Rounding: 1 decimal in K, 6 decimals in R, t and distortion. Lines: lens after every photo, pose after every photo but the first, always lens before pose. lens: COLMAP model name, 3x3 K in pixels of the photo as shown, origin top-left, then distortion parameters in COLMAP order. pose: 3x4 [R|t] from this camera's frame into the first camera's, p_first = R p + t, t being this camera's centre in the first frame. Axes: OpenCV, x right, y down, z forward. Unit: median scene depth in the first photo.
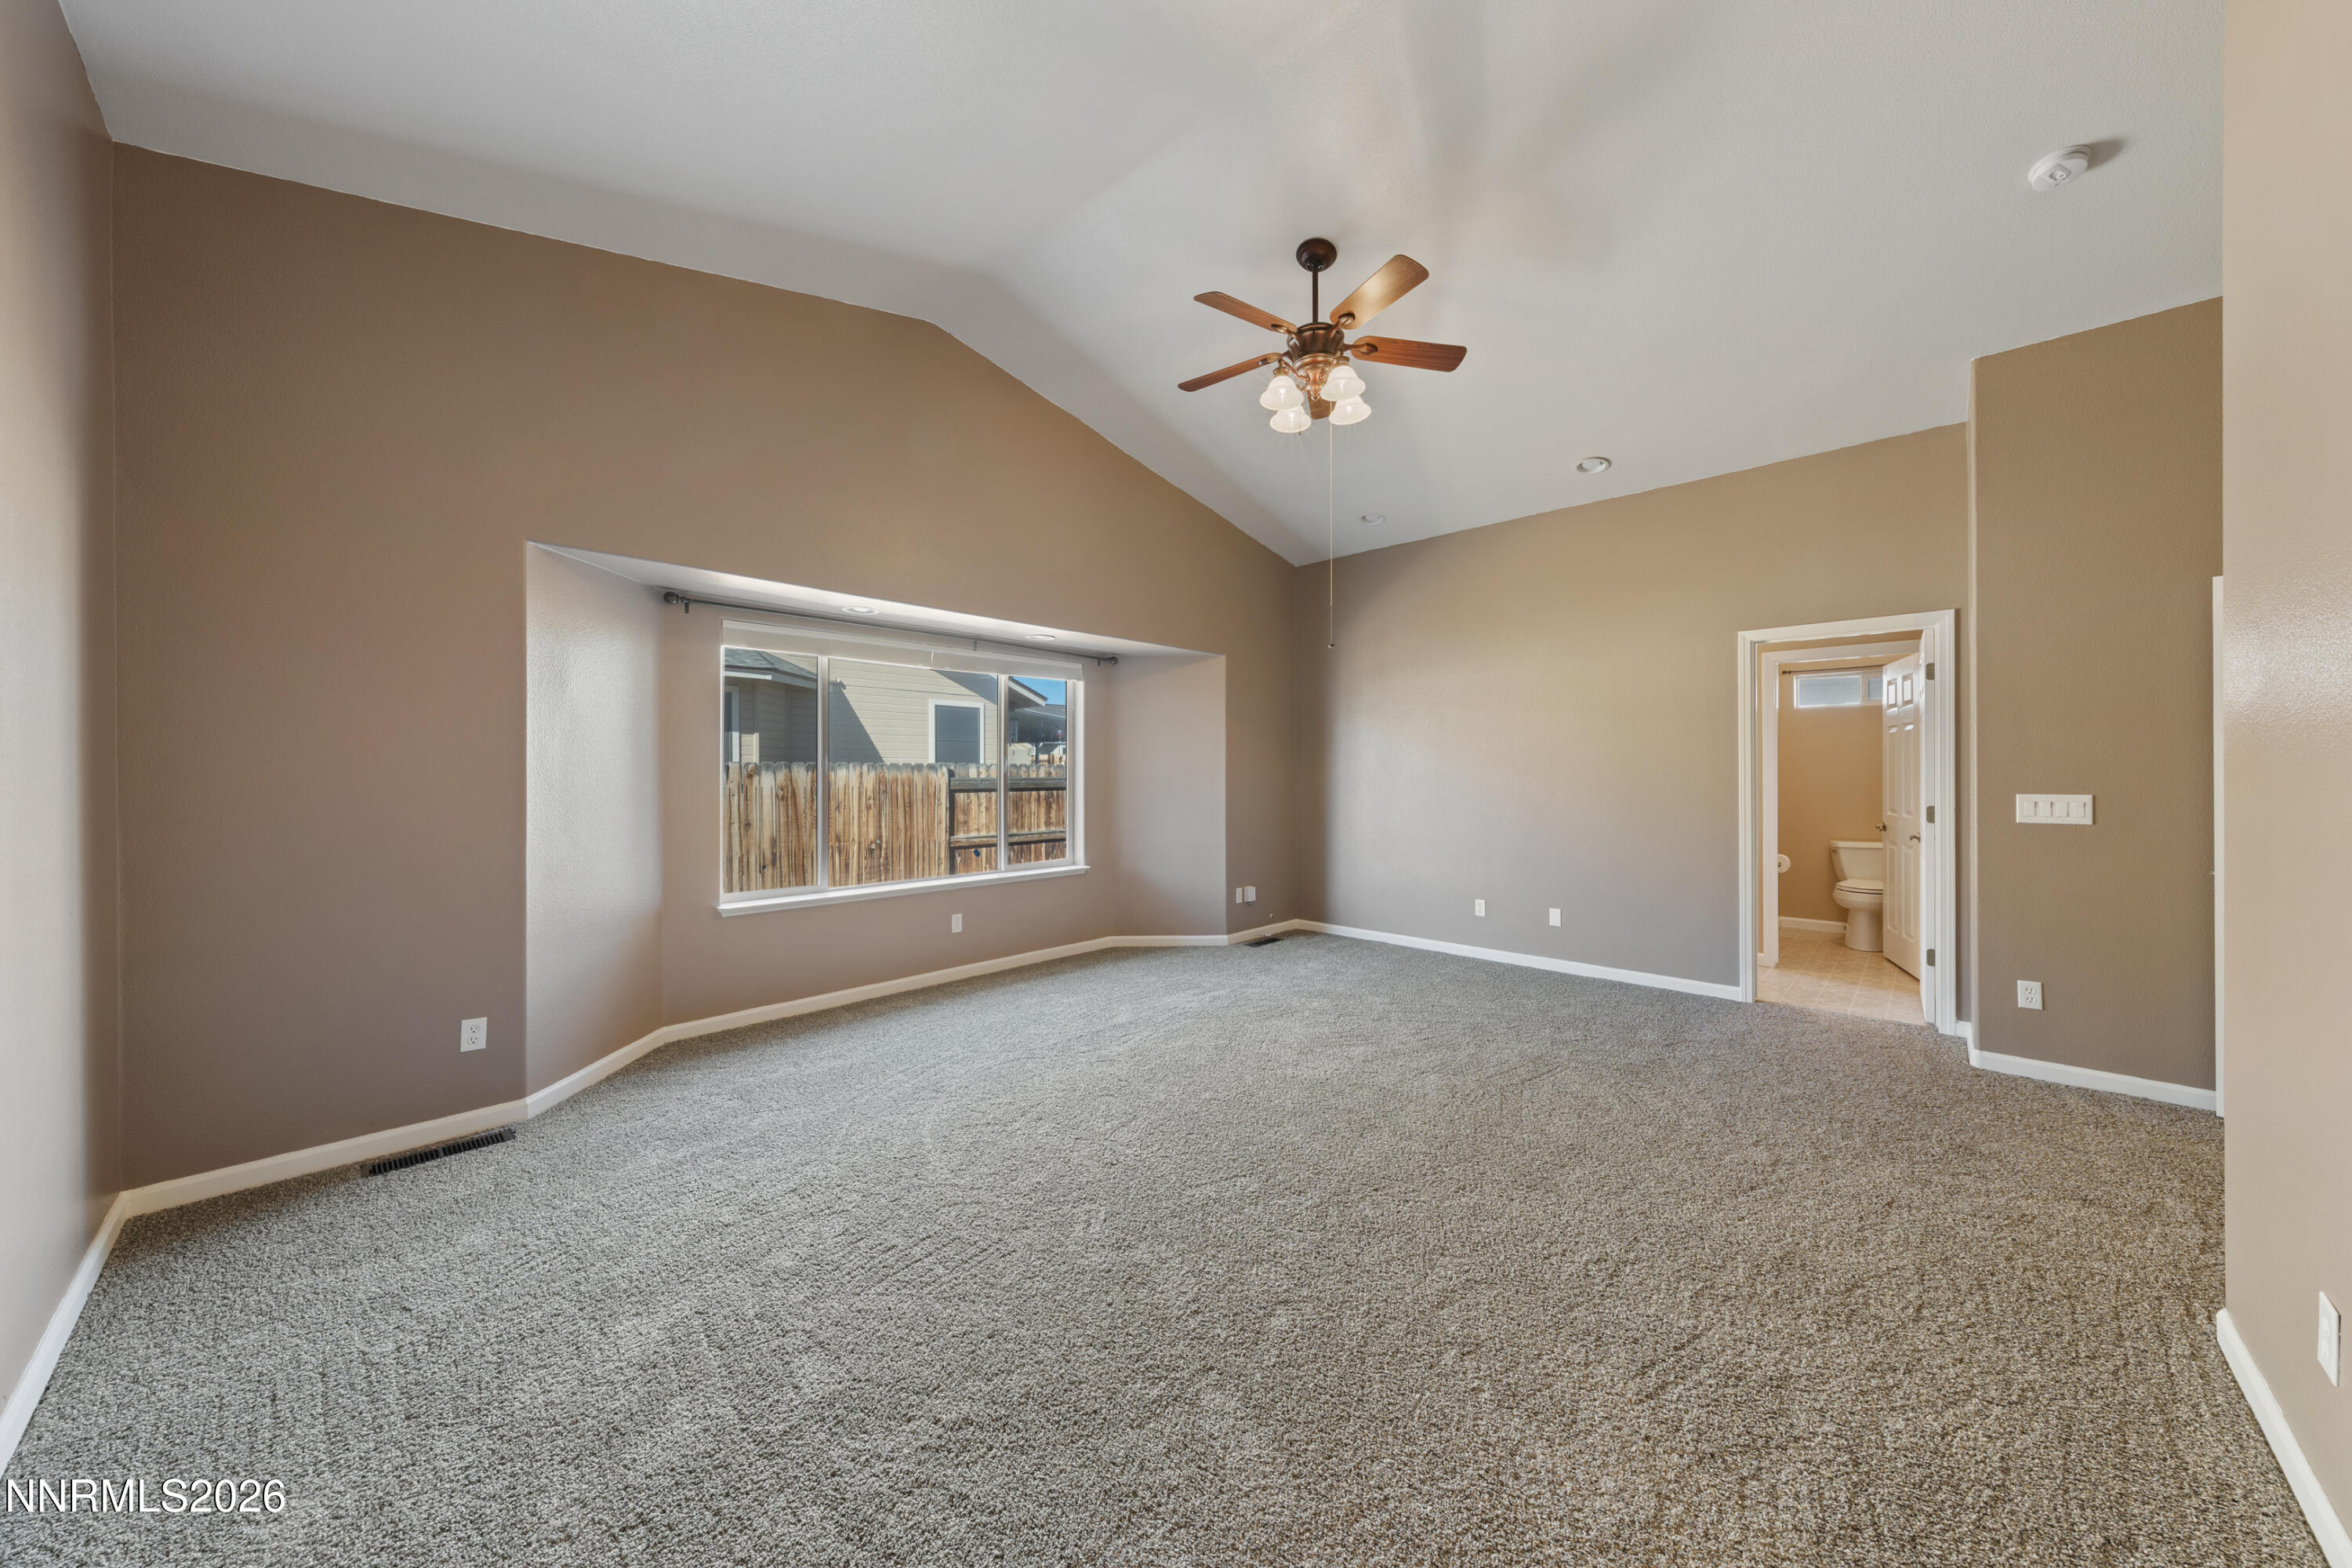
lens RADIAL K [[798.5, 0, 1161.7], [0, 798.5, 780.7], [0, 0, 1]] dist [-0.003961, 0.000342]
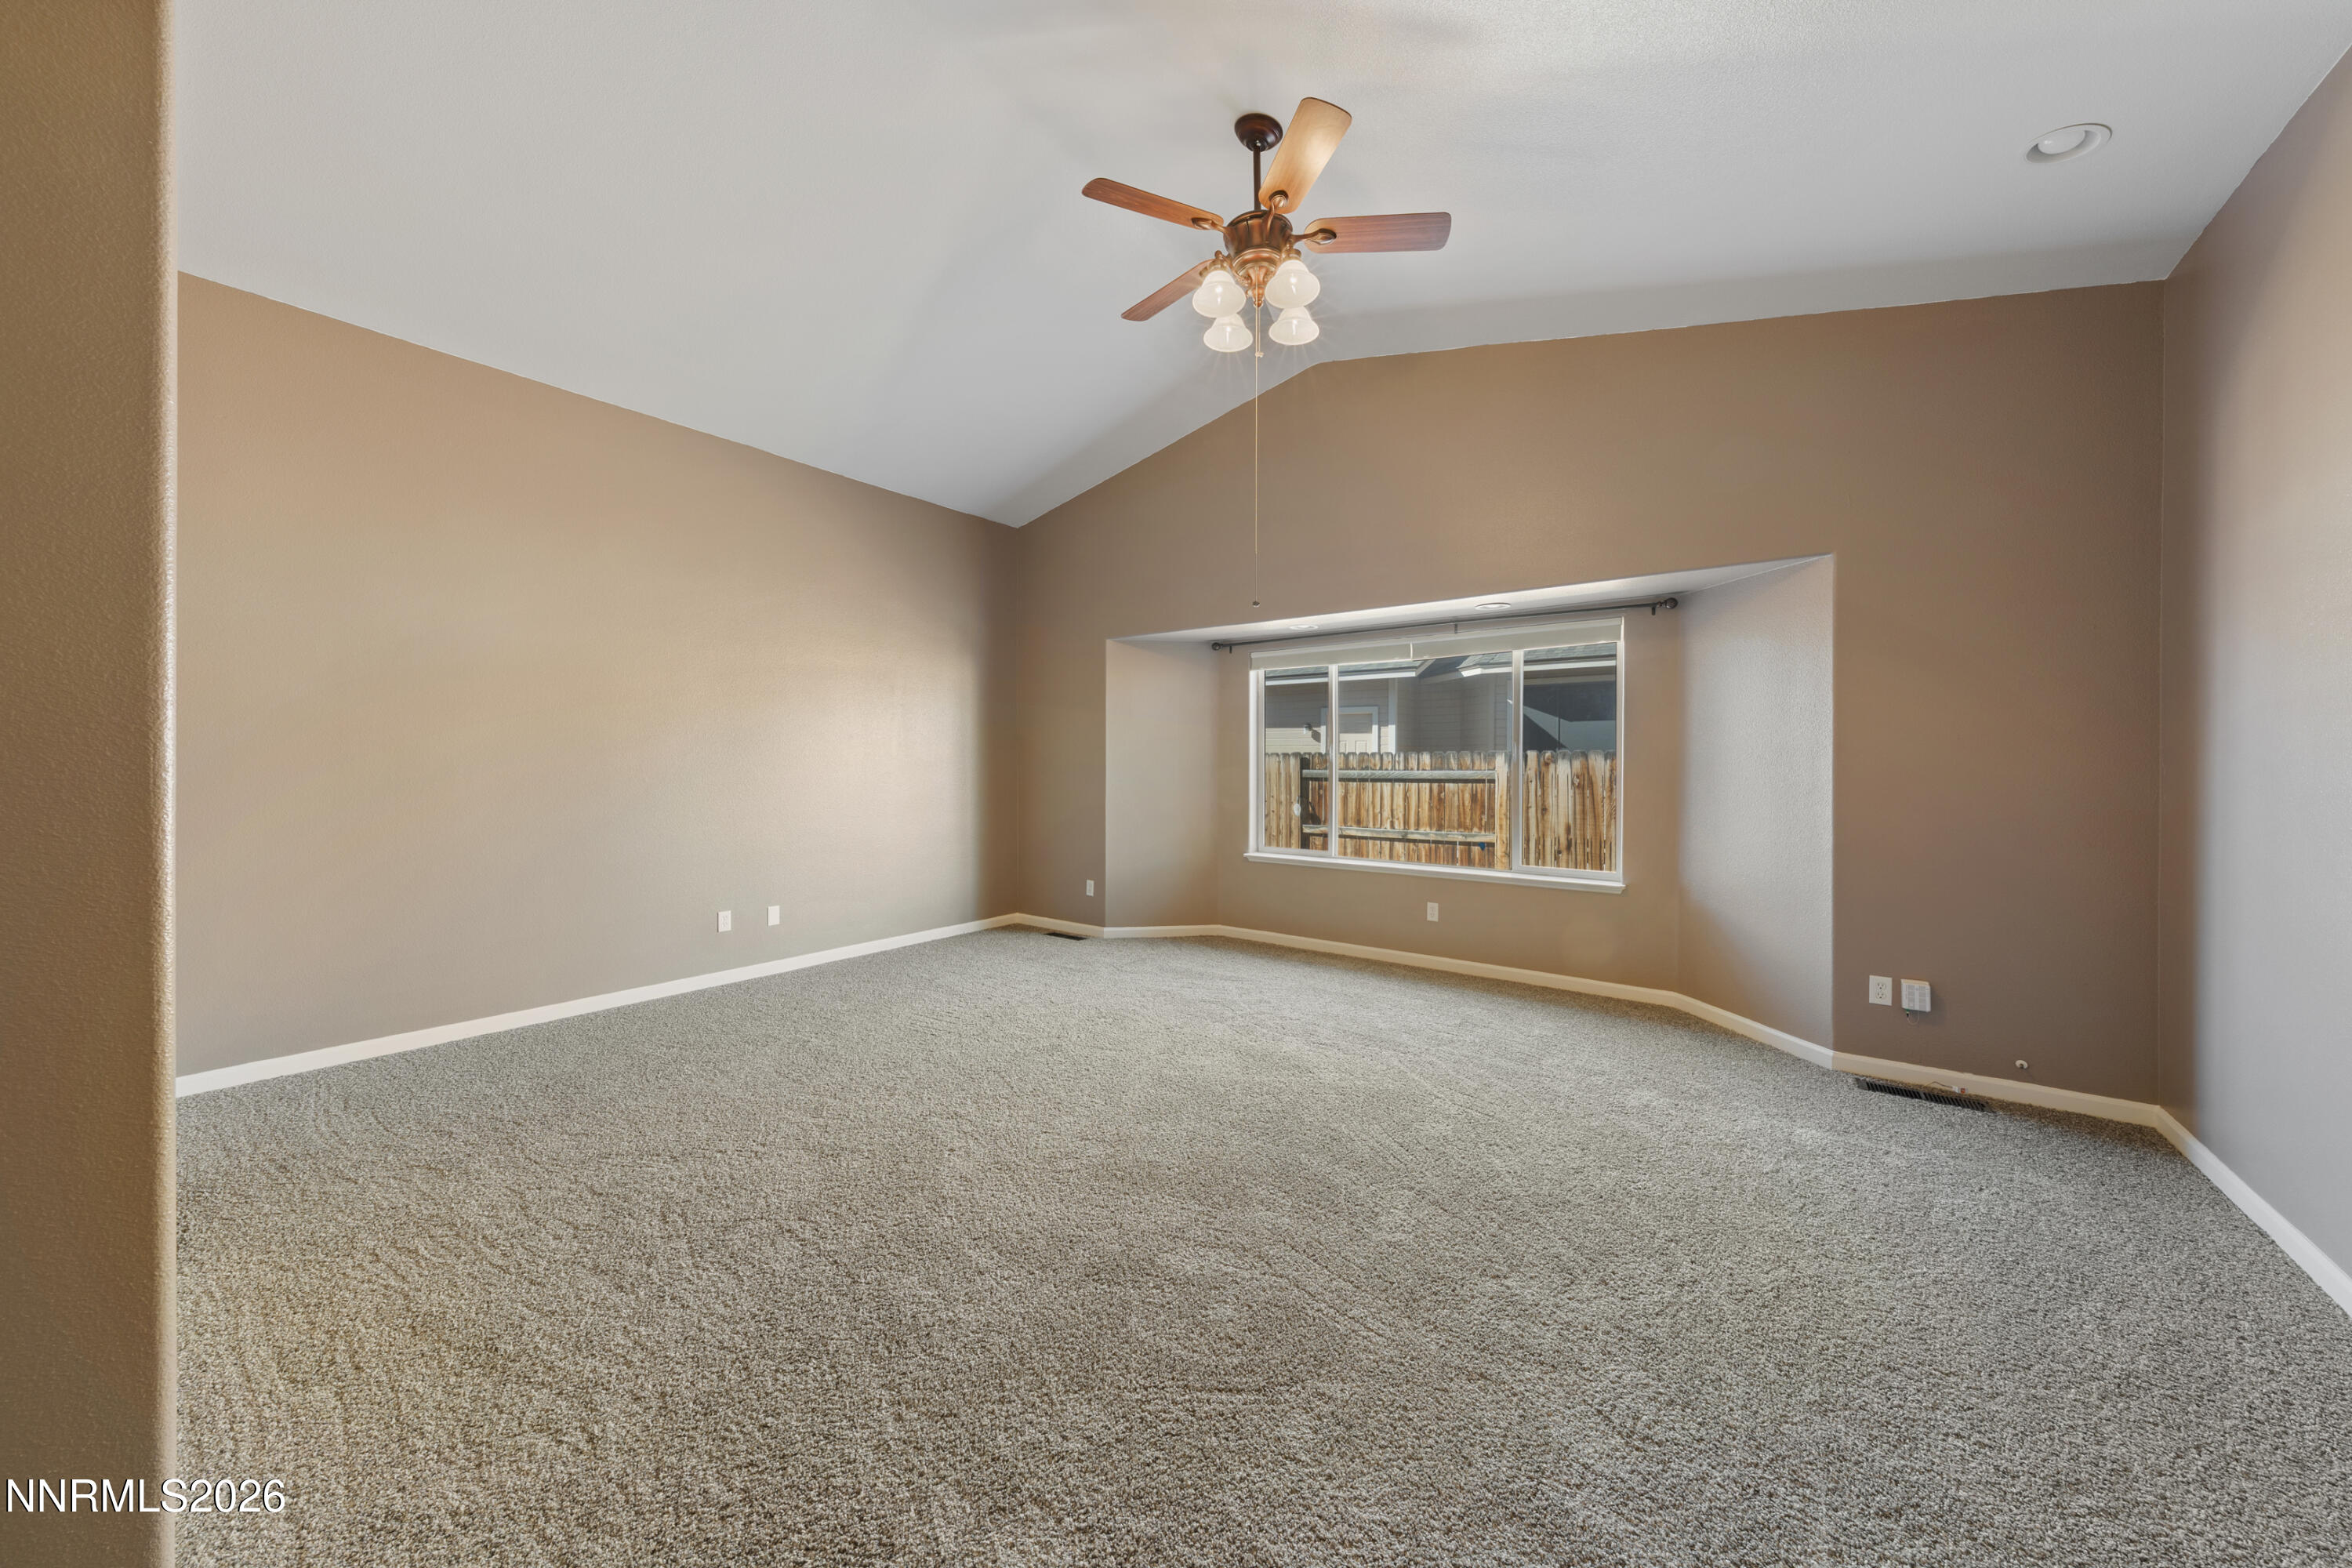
lens RADIAL K [[798.5, 0, 1163.3], [0, 798.5, 776.7], [0, 0, 1]] dist [-0.003961, 0.000342]
pose [[0.111768, 0.021869, -0.993494, 0.581347], [-0.011876, 0.999716, 0.020670, -0.005496], [0.993663, 0.009488, 0.111996, 0.465440]]
